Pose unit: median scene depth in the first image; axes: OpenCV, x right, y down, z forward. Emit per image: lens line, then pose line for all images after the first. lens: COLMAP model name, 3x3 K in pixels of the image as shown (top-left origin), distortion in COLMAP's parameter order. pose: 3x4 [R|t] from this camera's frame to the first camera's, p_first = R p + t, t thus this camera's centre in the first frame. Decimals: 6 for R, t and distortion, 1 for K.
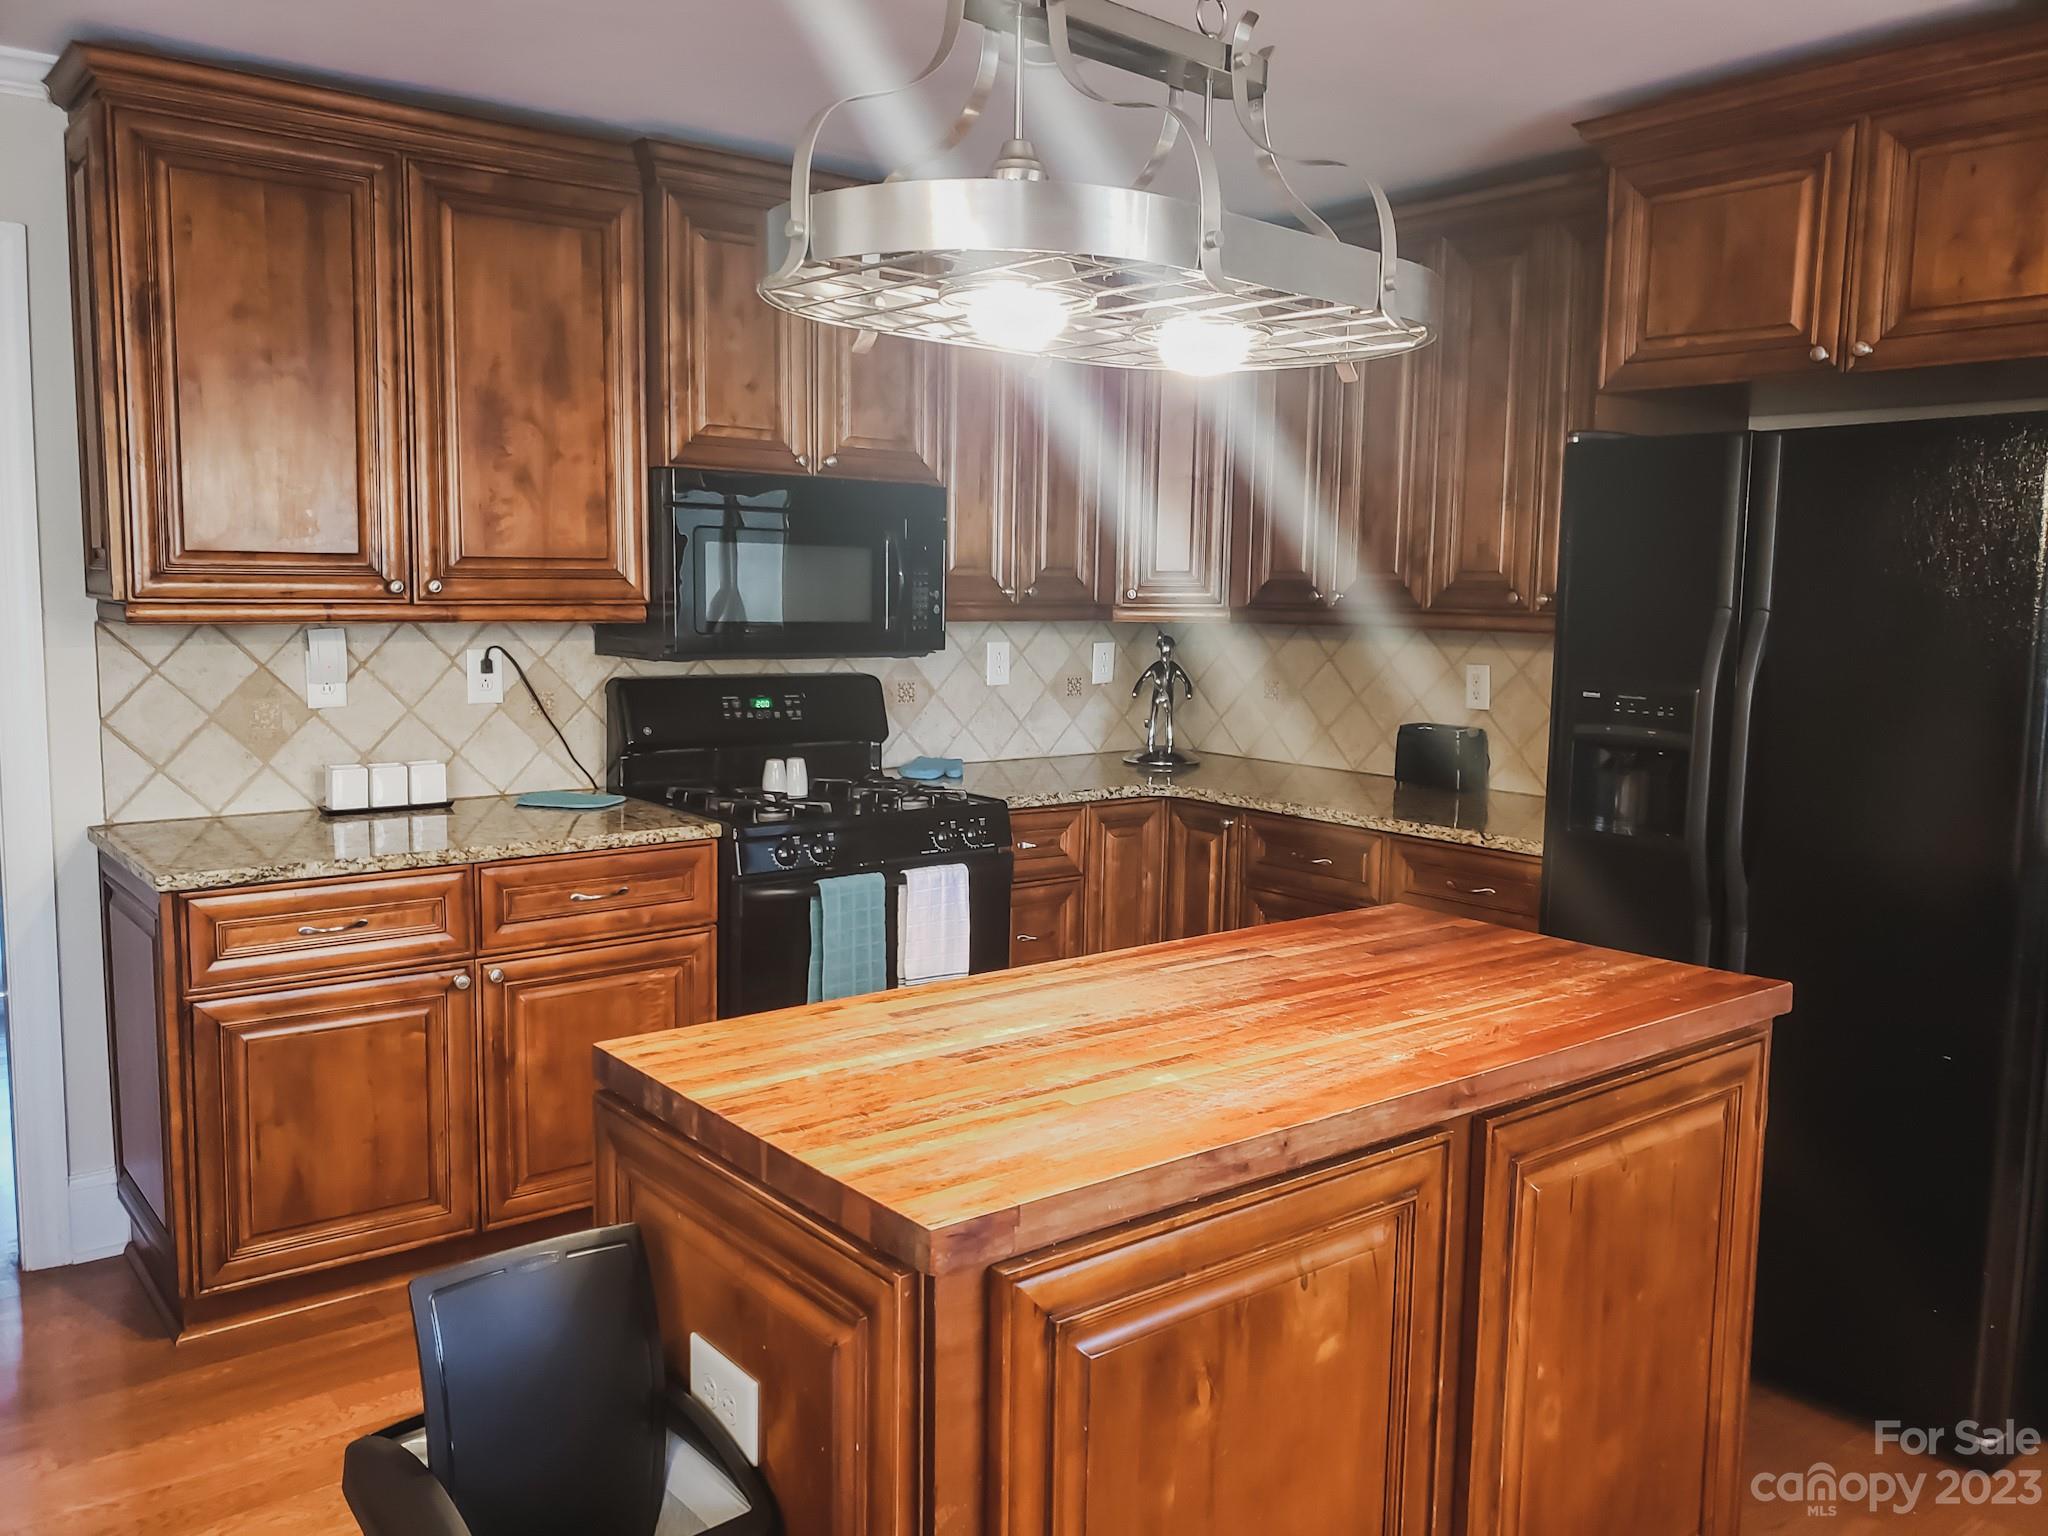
lens RADIAL K [[1640.3, 0, 1024.0], [0, 1640.3, 768.0], [0, 0, 1]] dist [0.058202, 0.005617]
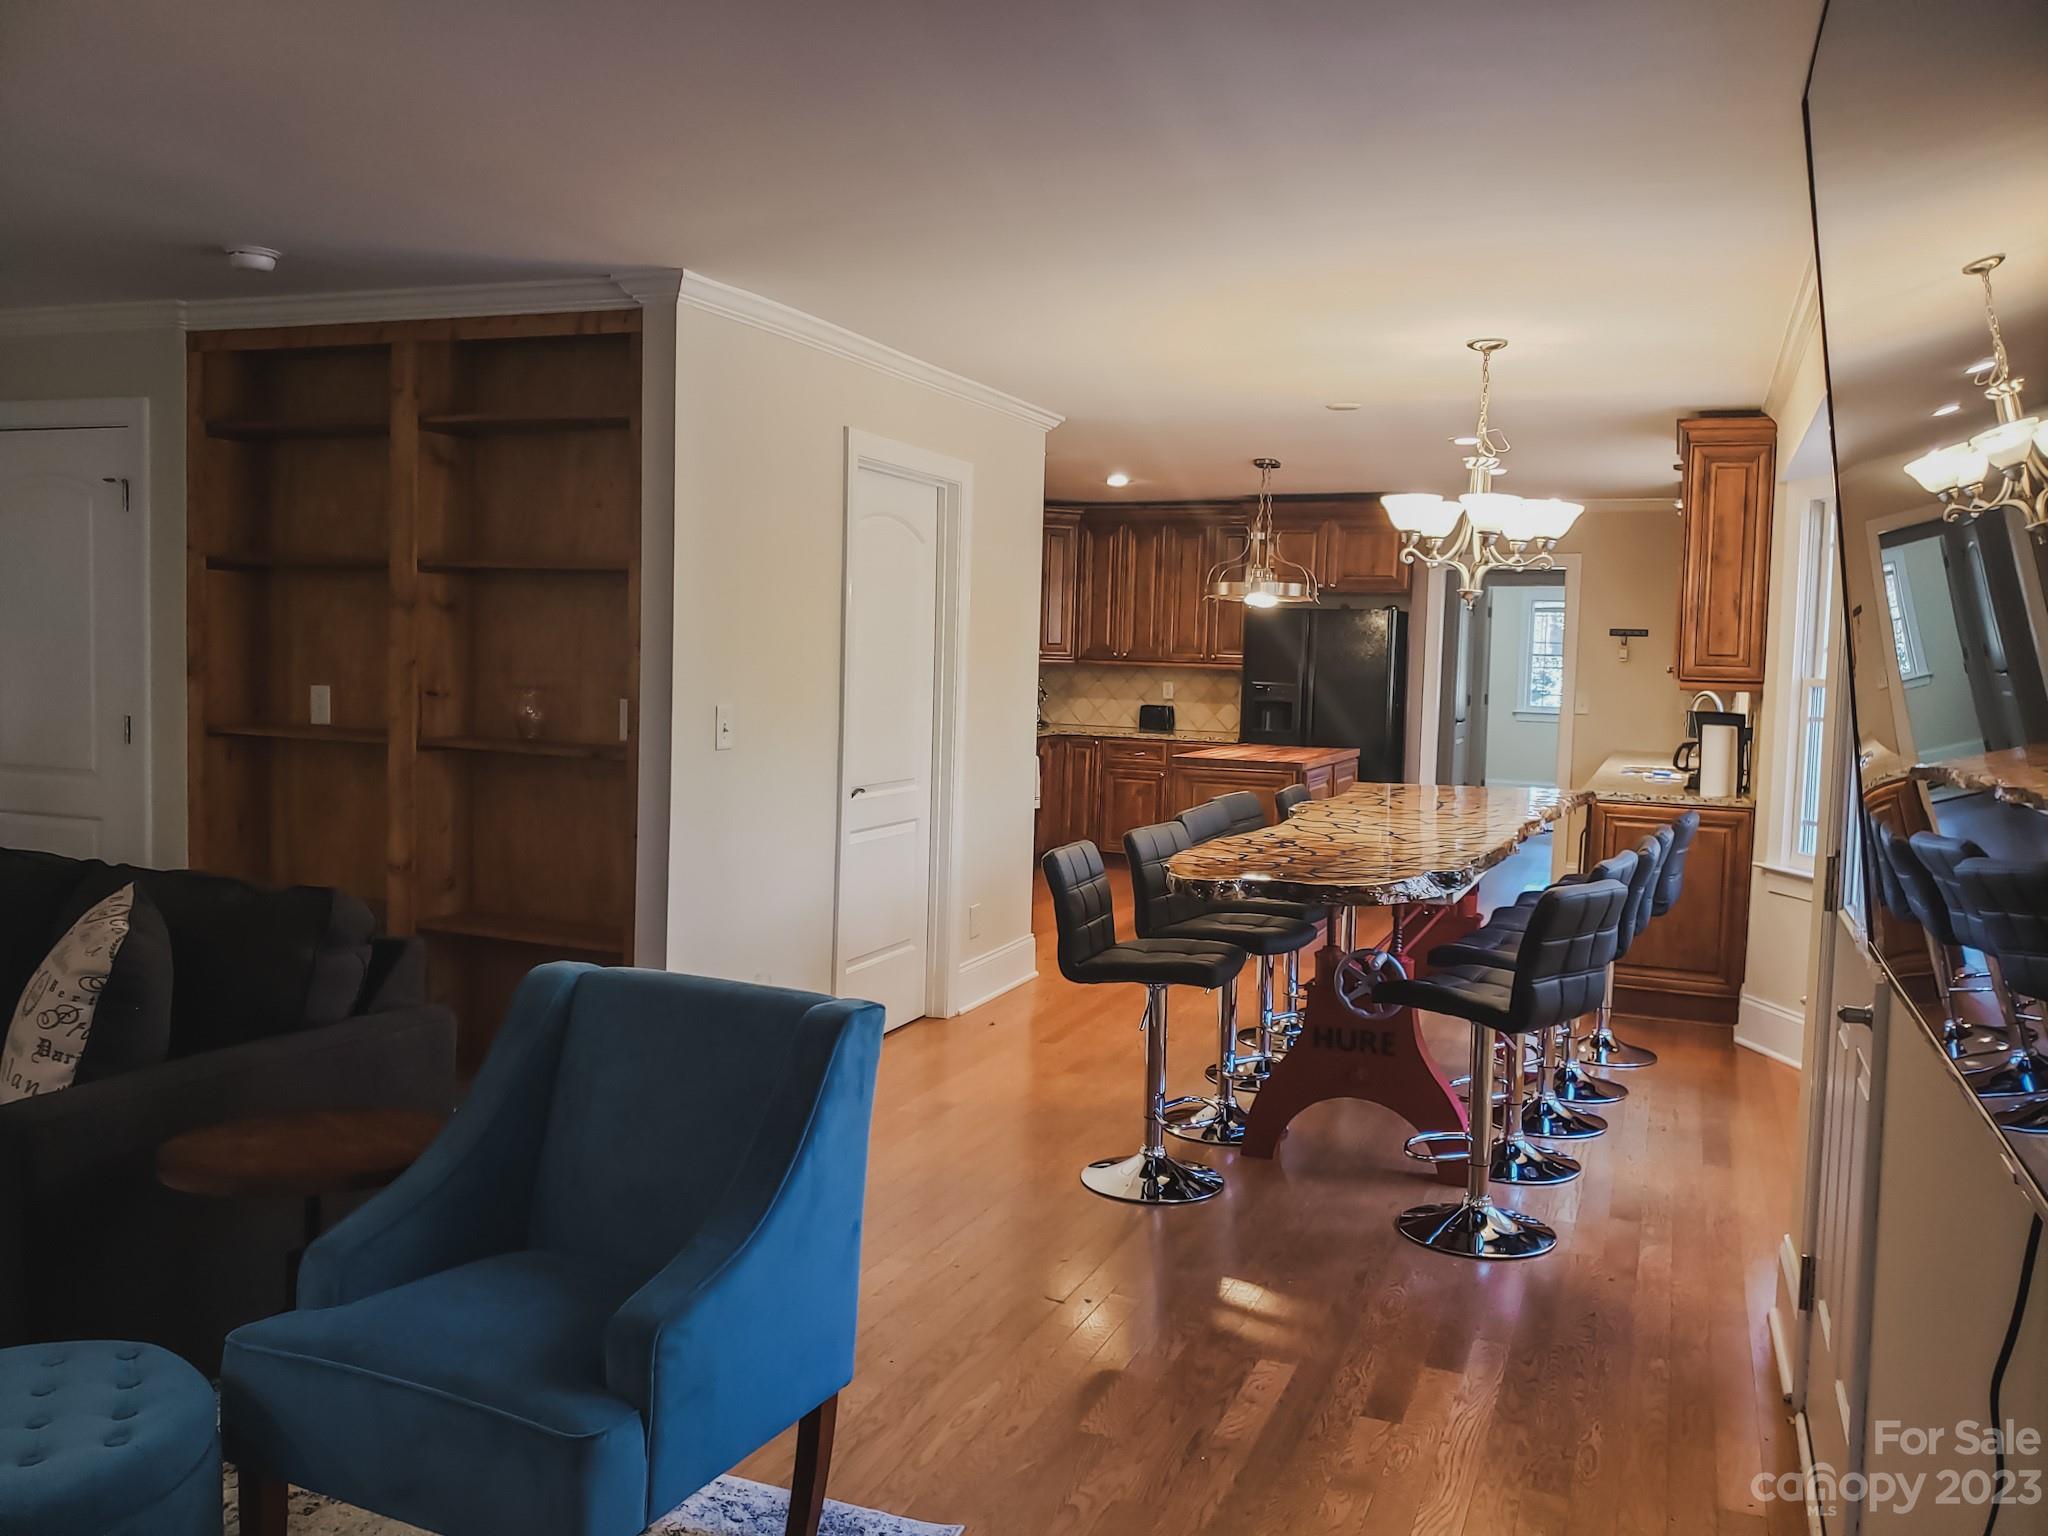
lens RADIAL K [[1640.3, 0, 1024.0], [0, 1640.3, 768.0], [0, 0, 1]] dist [0.058202, 0.005617]
pose [[0.870953, -0.023566, 0.490802, -1.781145], [0.043208, 0.998653, -0.028725, 0.204640], [-0.489464, 0.046224, 0.870798, -1.686137]]
